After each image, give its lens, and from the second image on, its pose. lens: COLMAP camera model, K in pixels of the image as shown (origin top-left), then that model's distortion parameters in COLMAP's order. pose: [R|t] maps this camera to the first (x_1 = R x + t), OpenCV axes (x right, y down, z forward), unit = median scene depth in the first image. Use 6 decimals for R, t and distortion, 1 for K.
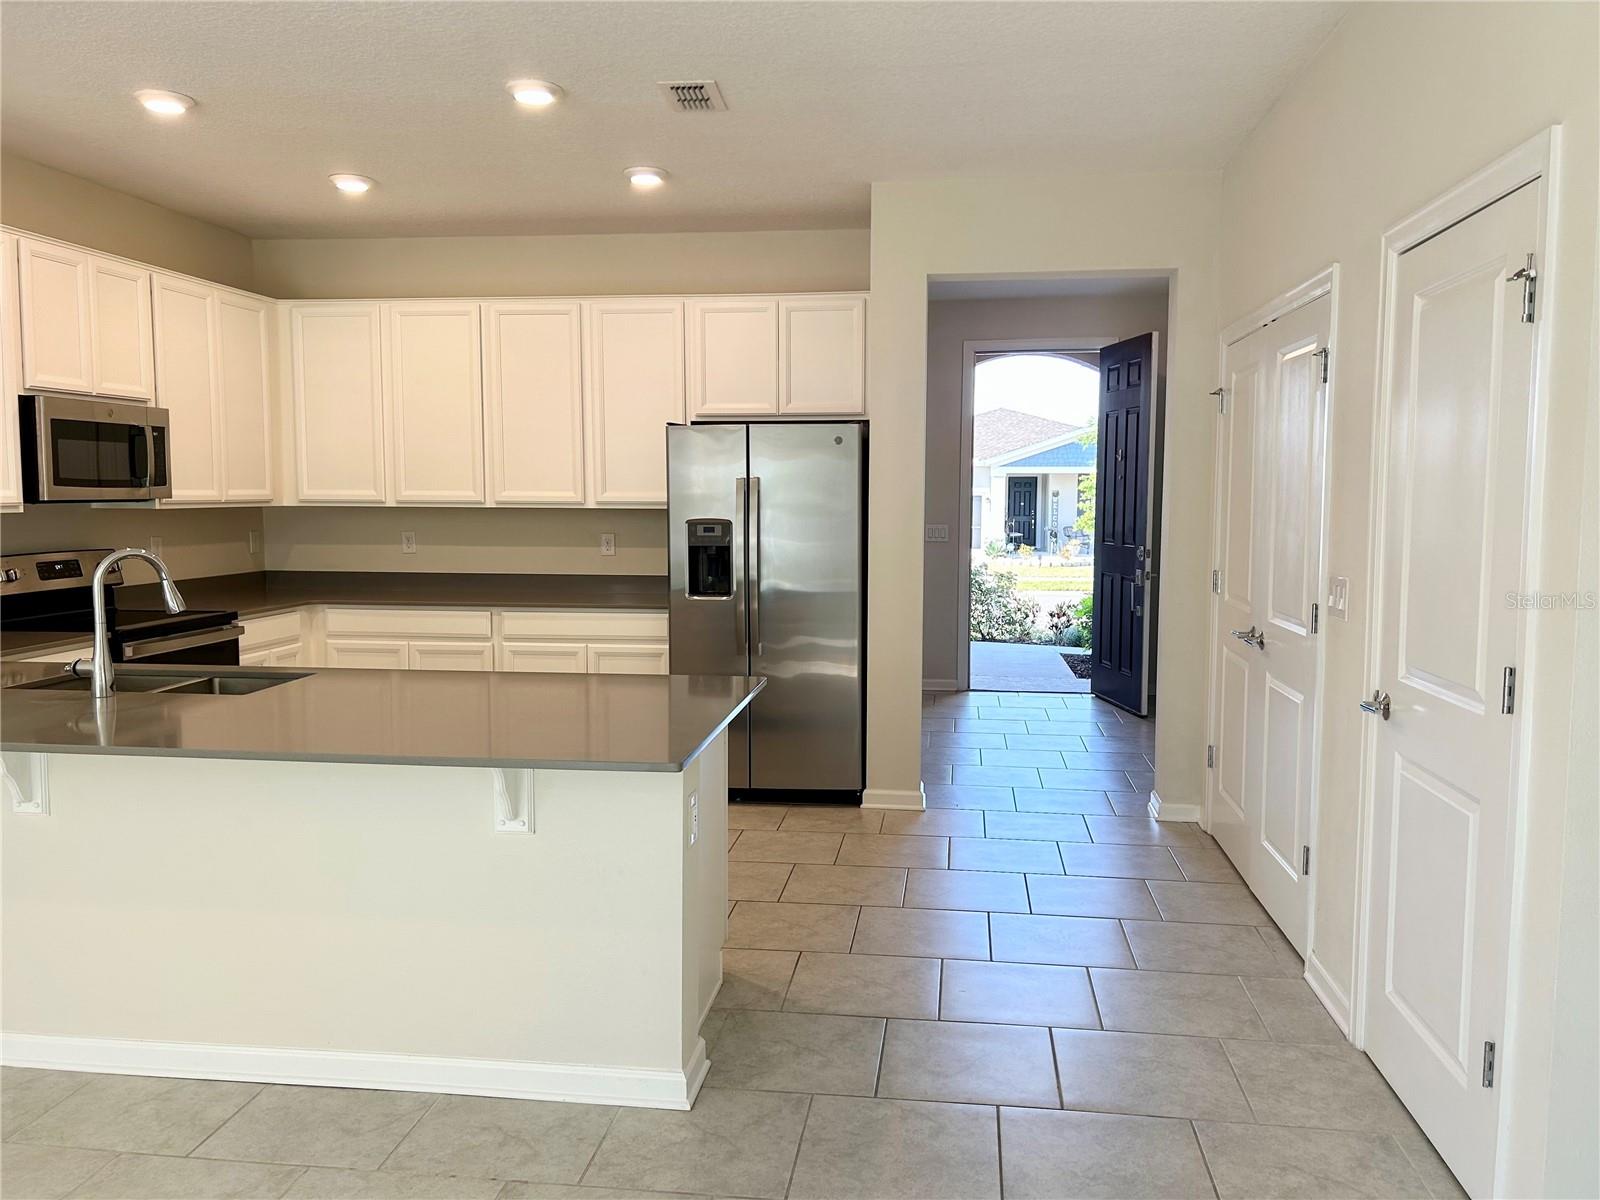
lens RADIAL K [[1208.3, 0, 798.7], [0, 1208.3, 601.4], [0, 0, 1]] dist [0.072309, -0.080526]
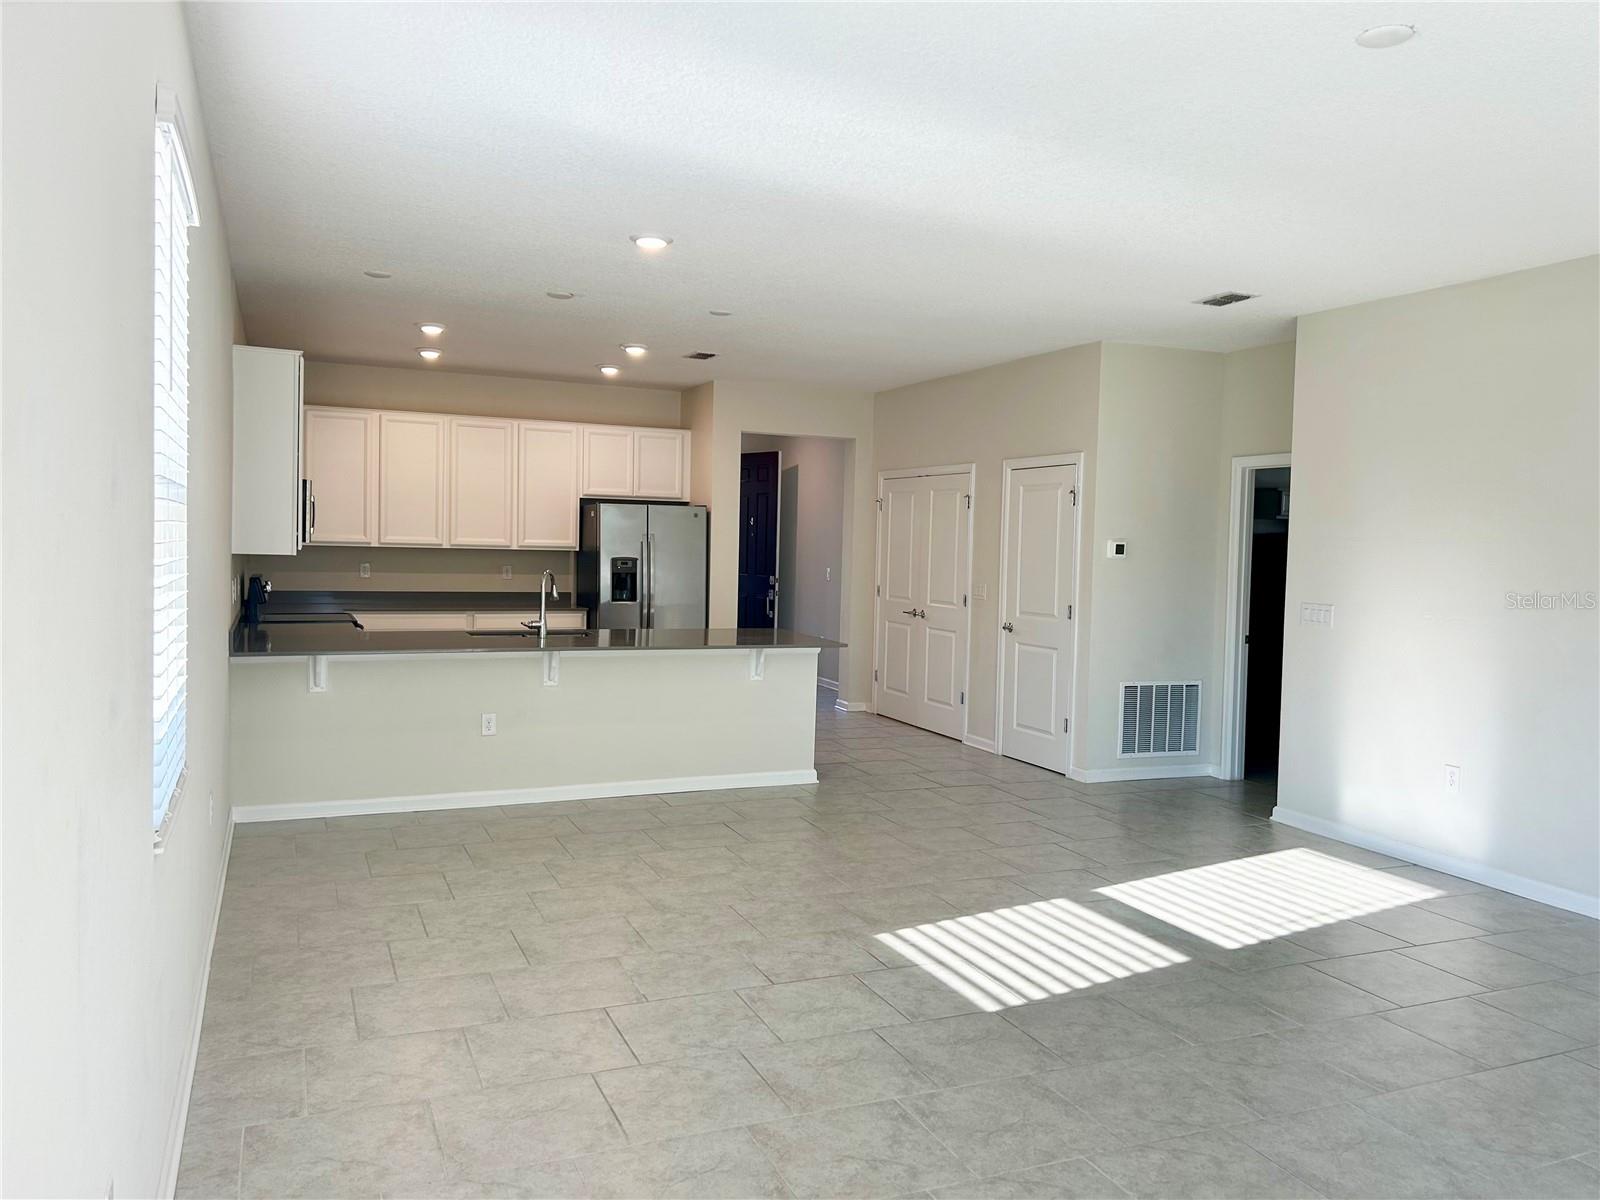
lens RADIAL K [[1208.3, 0, 802.8], [0, 1208.3, 594.7], [0, 0, 1]] dist [0.072309, -0.080526]
pose [[0.857904, -0.004978, 0.513786, -0.753112], [0.024473, 0.999214, -0.031183, 0.046913], [-0.513227, 0.039326, 0.857352, -0.634907]]
